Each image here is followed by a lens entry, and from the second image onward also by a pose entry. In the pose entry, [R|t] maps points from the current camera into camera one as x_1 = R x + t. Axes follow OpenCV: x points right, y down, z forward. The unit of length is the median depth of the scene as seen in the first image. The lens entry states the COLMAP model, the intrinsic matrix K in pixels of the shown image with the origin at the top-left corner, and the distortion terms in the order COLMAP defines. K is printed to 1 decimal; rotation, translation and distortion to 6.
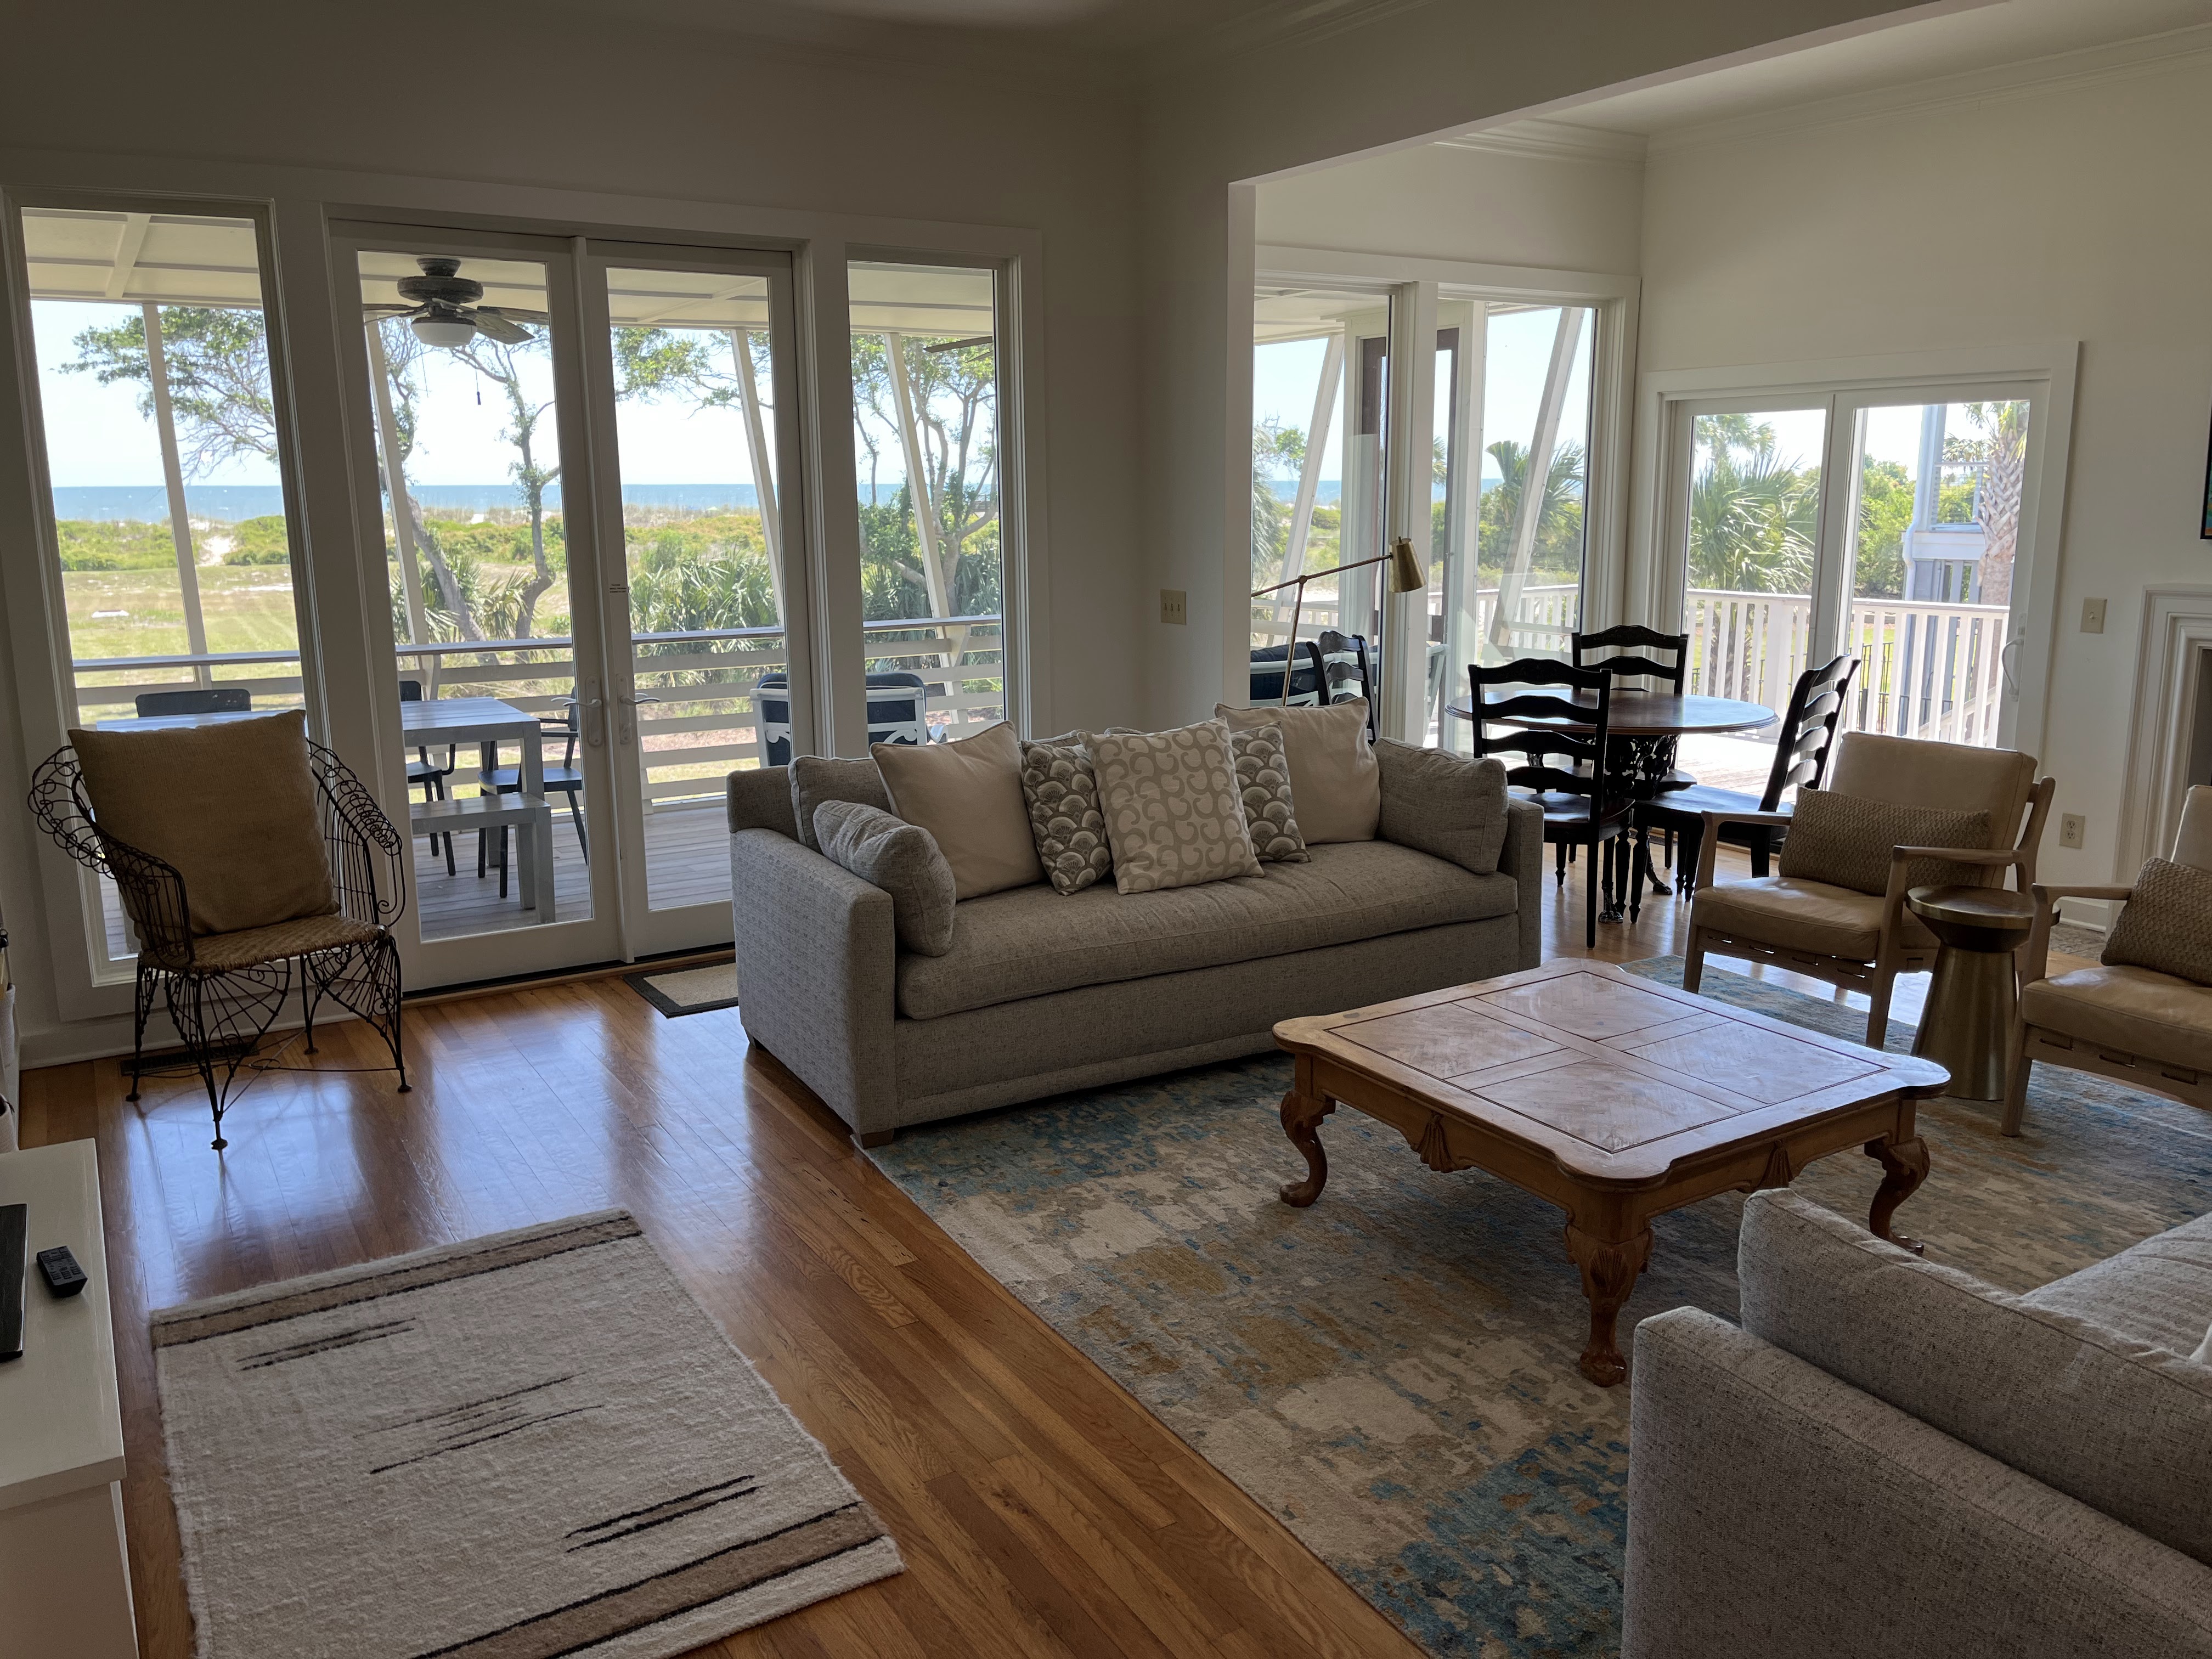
lens RADIAL K [[1684.7, 0, 1087.9], [0, 1684.7, 813.9], [0, 0, 1]] dist [0.076027, -0.090713]
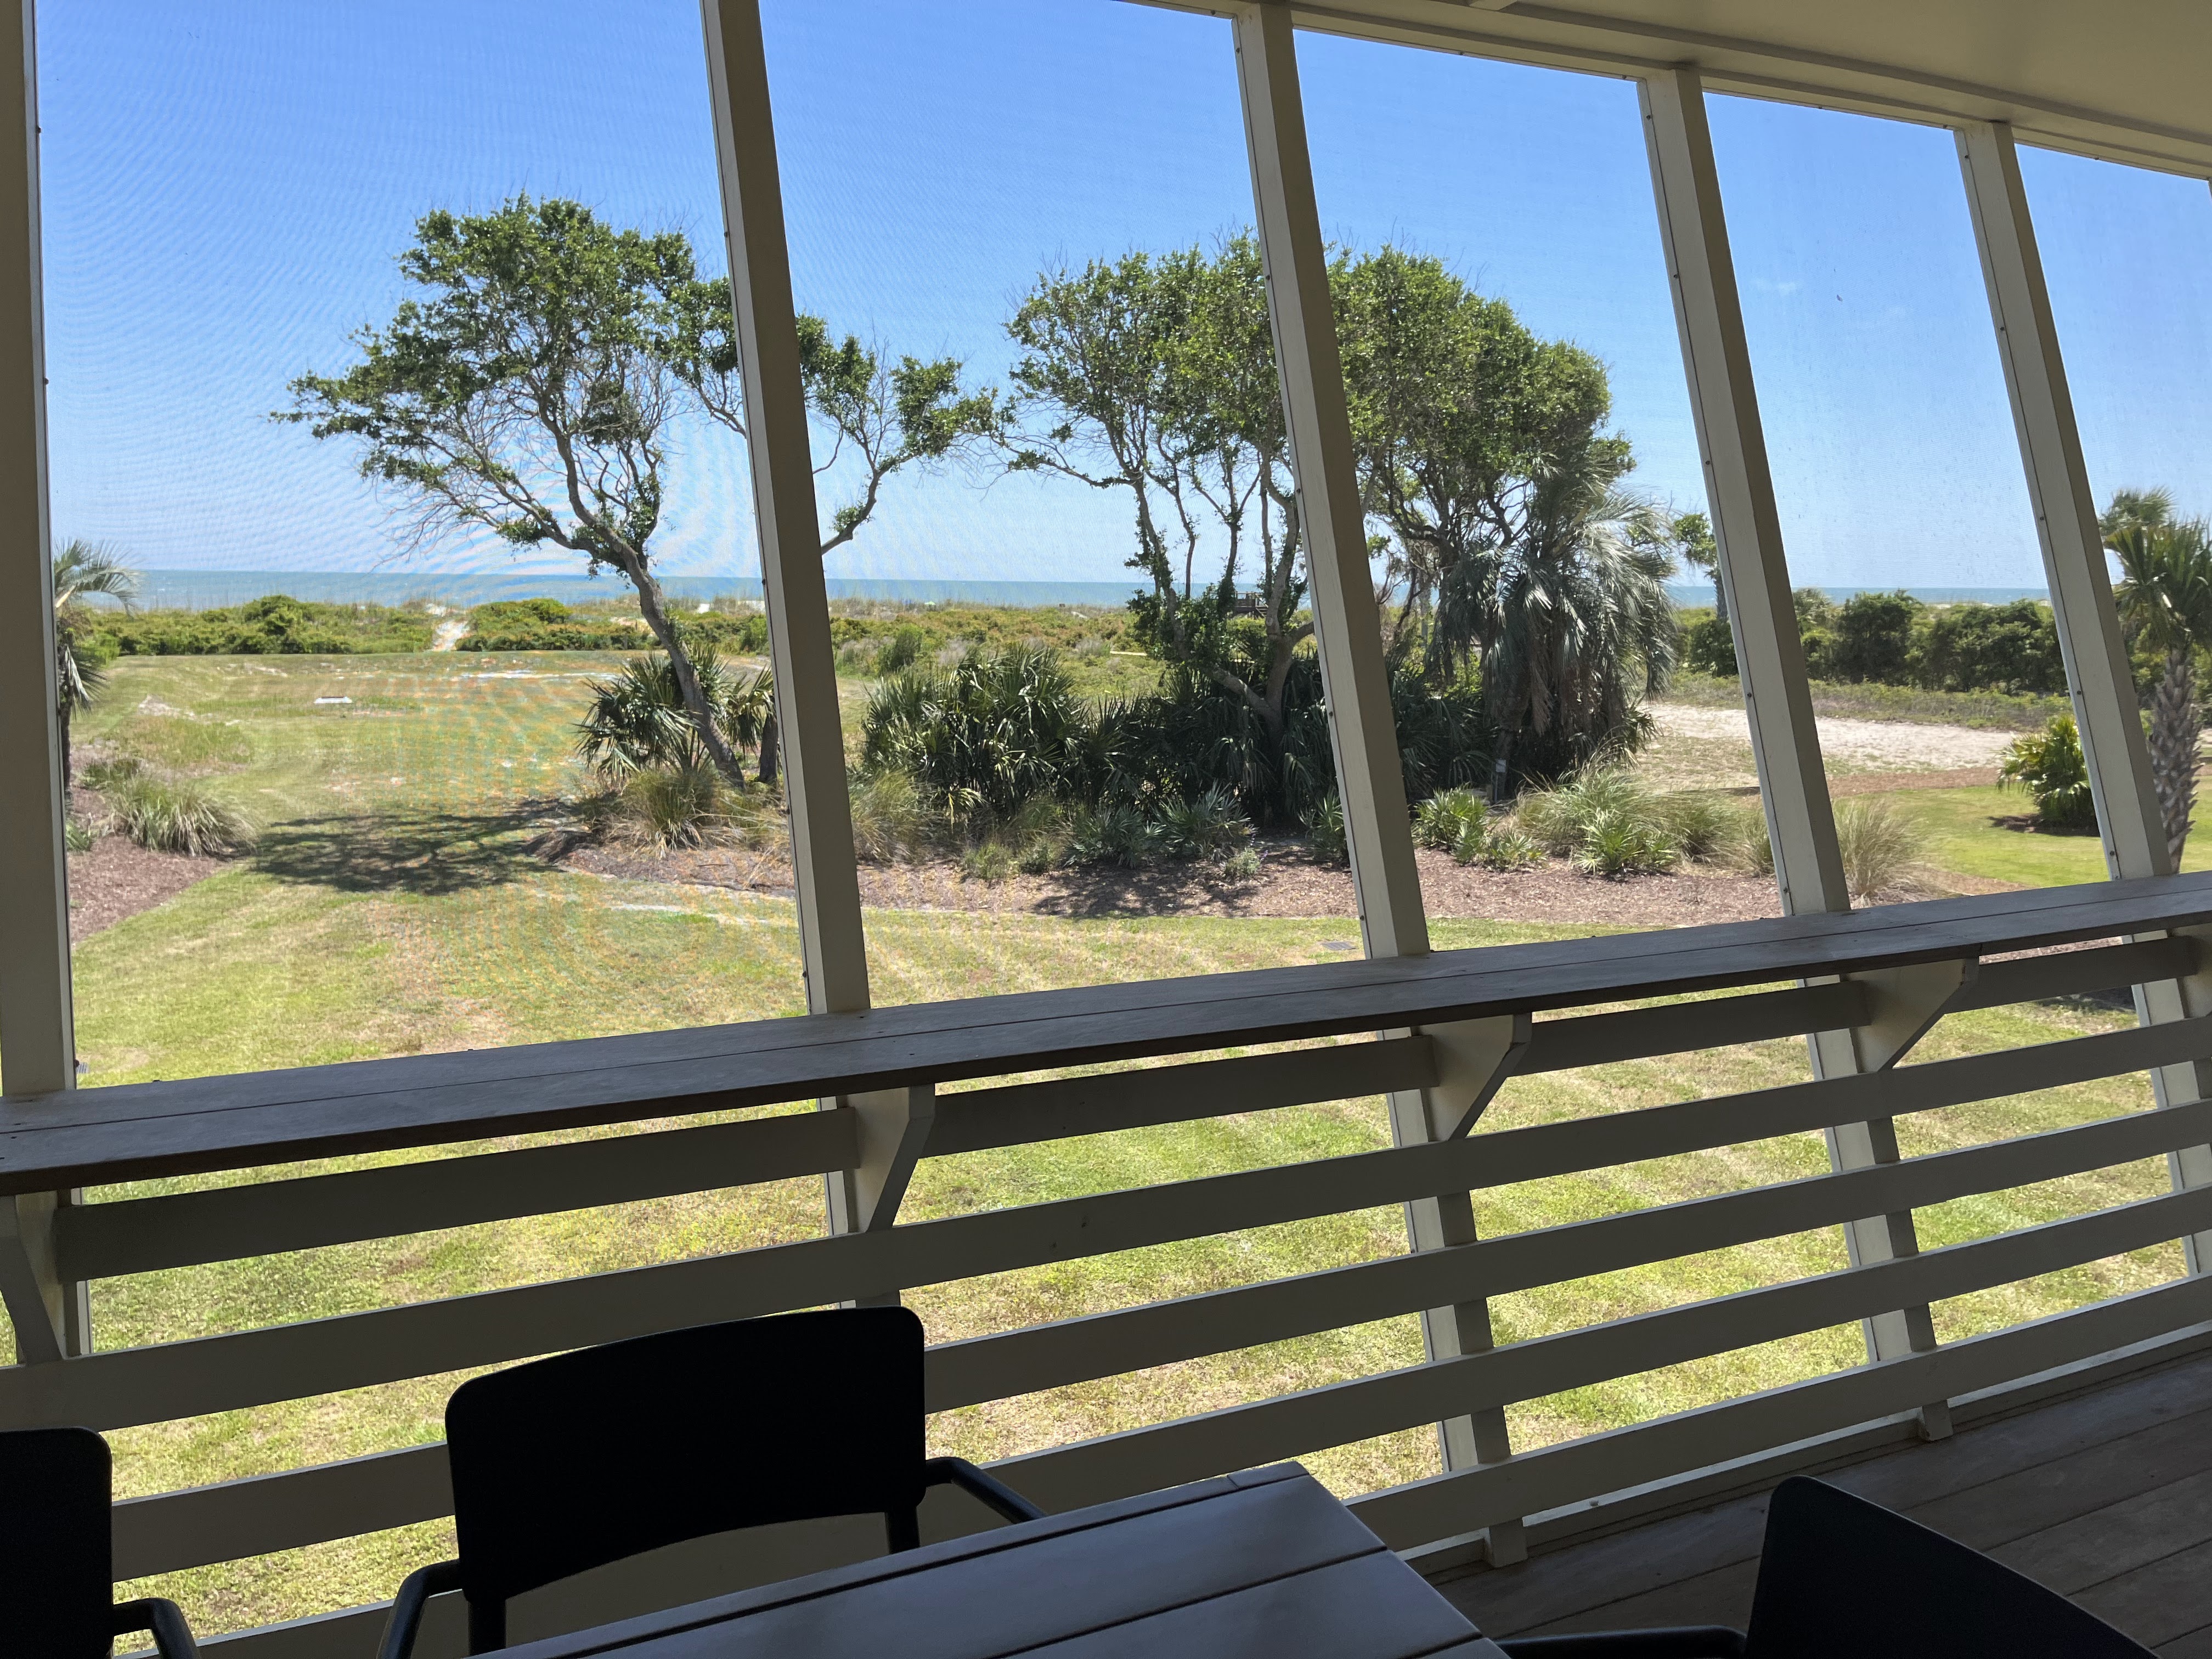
lens RADIAL K [[1707.5, 0, 1105.3], [0, 1707.5, 830.5], [0, 0, 1]] dist [-0.001075, -0.005234]
pose [[0.994091, 0.036008, -0.102403, -0.506861], [-0.041070, 0.998014, -0.047758, -0.182757], [0.100480, 0.051681, 0.993596, 1.140959]]
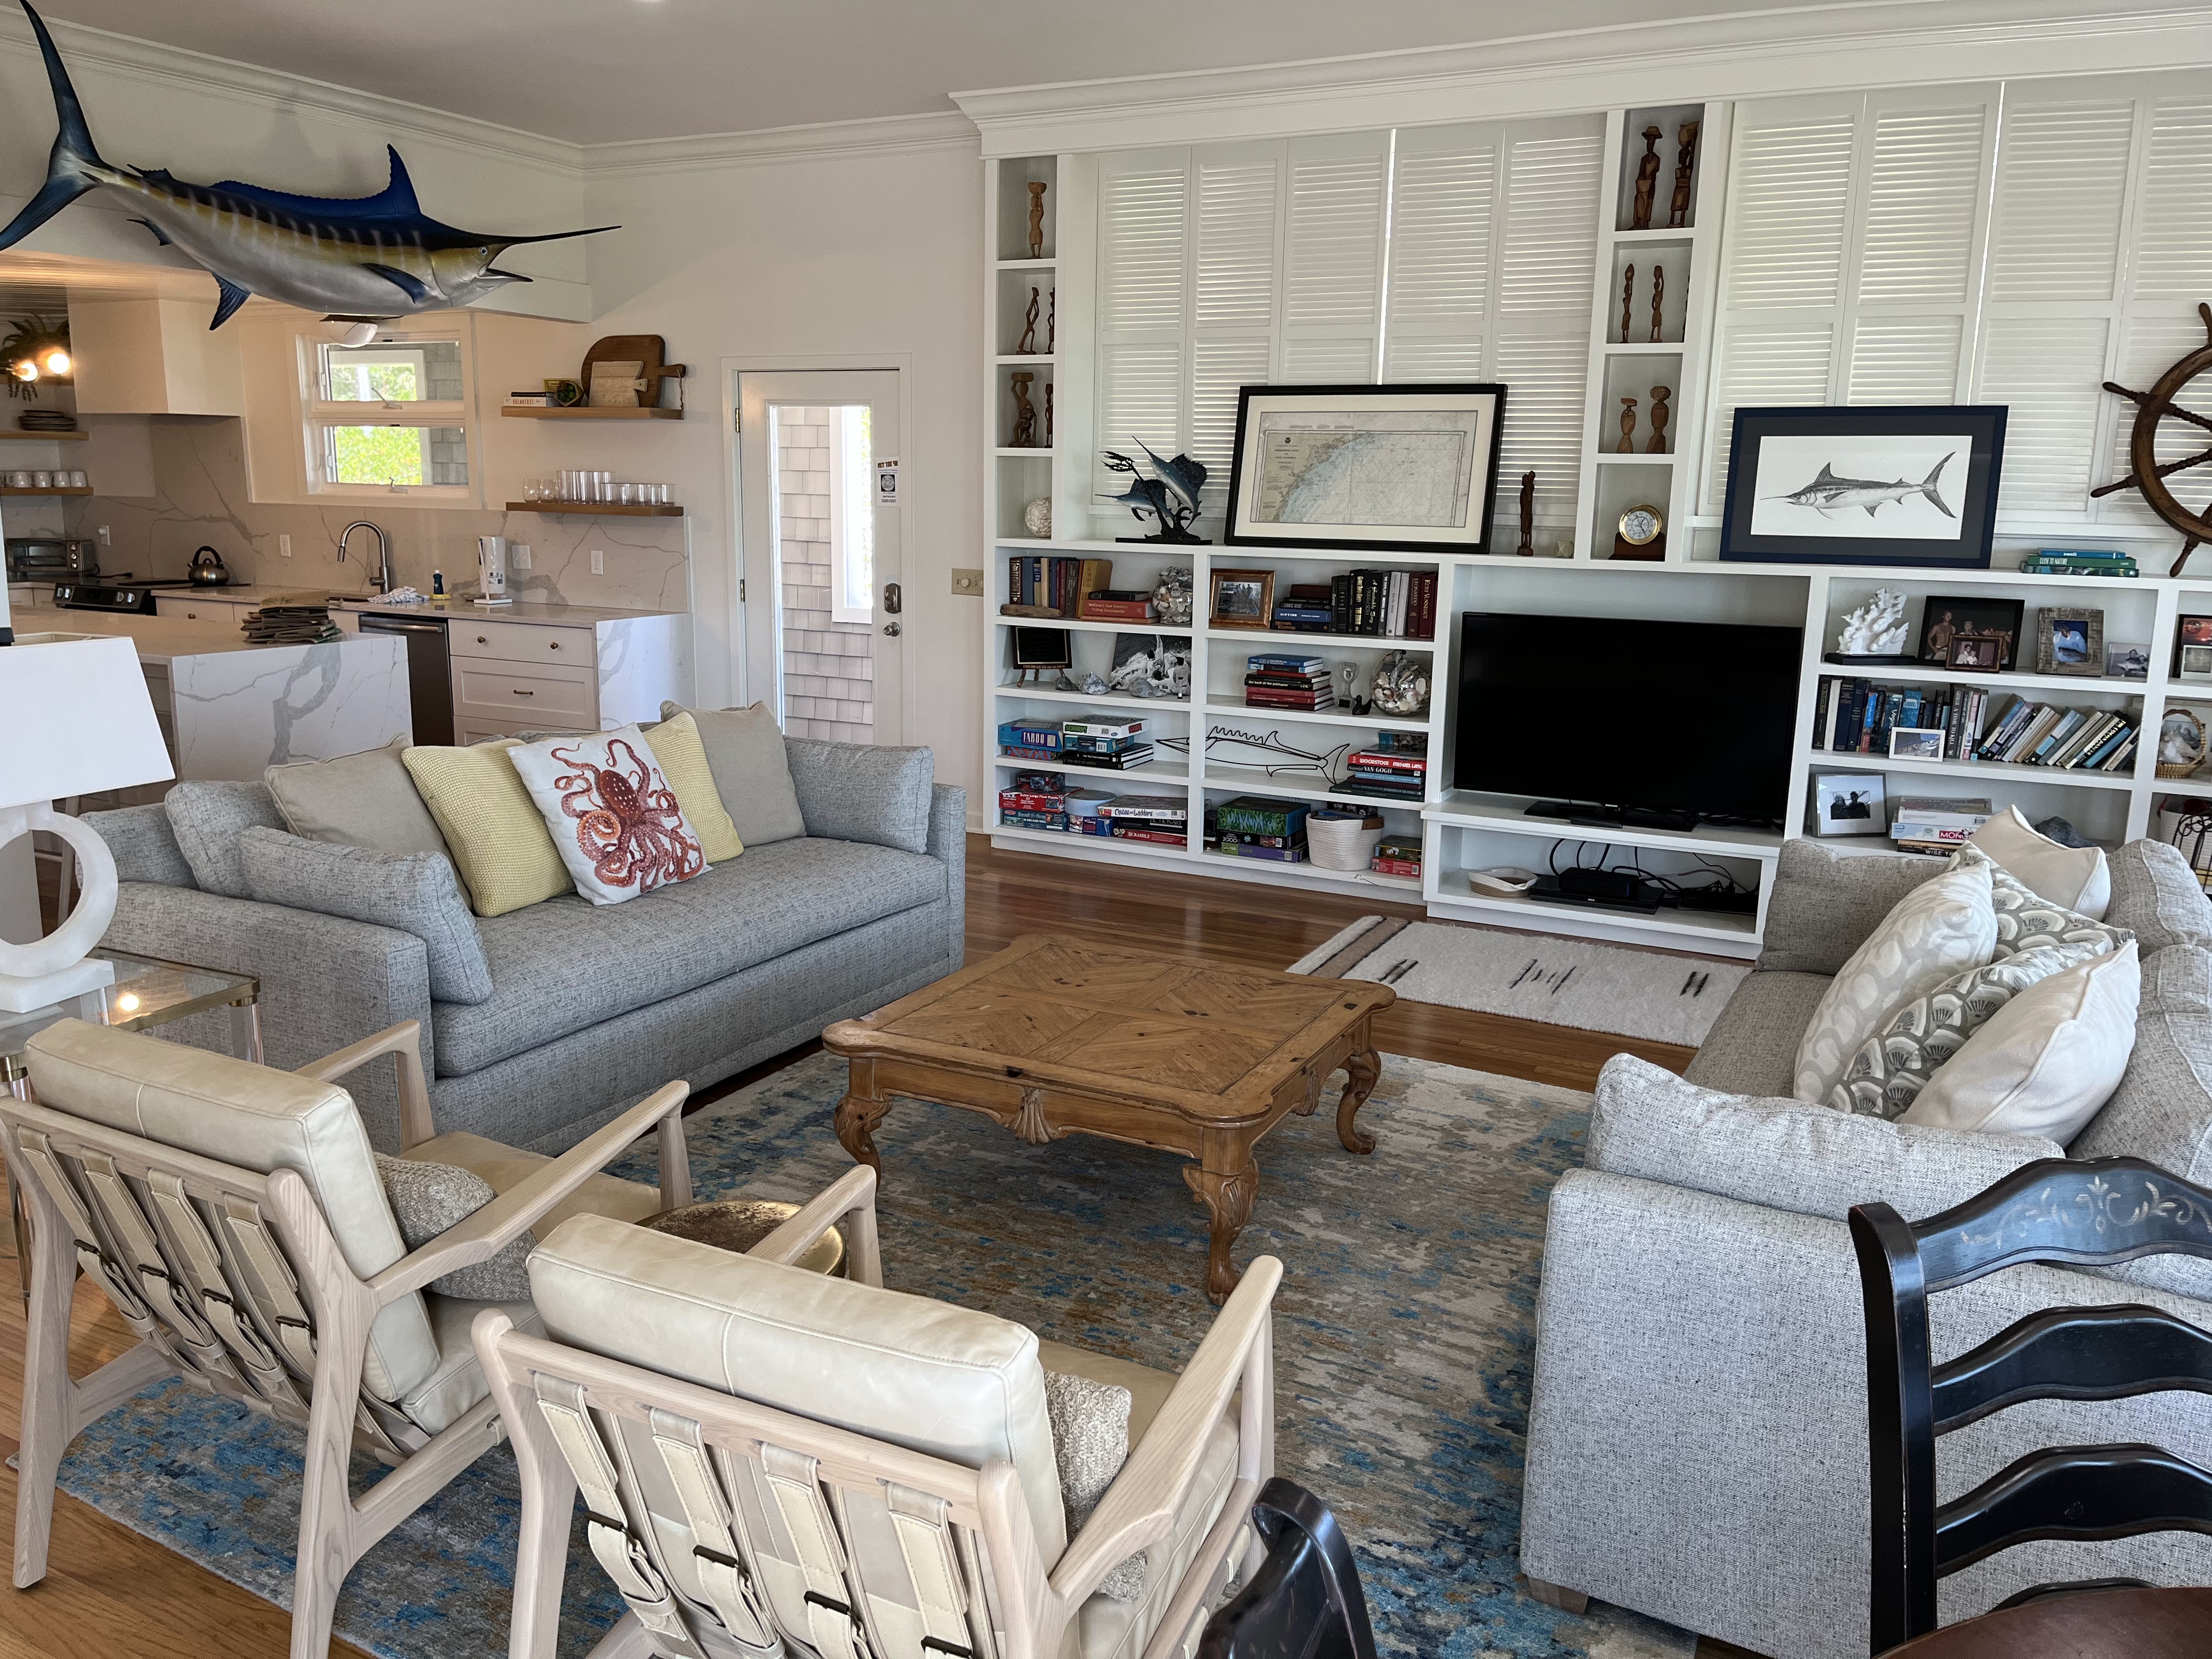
lens RADIAL K [[1707.5, 0, 1105.3], [0, 1707.5, 830.5], [0, 0, 1]] dist [-0.001075, -0.005234]
pose [[-0.850326, 0.100107, -0.516646, 0.678988], [-0.108163, 0.927534, 0.357744, -0.285887], [0.515020, 0.360081, -0.777879, 1.402435]]
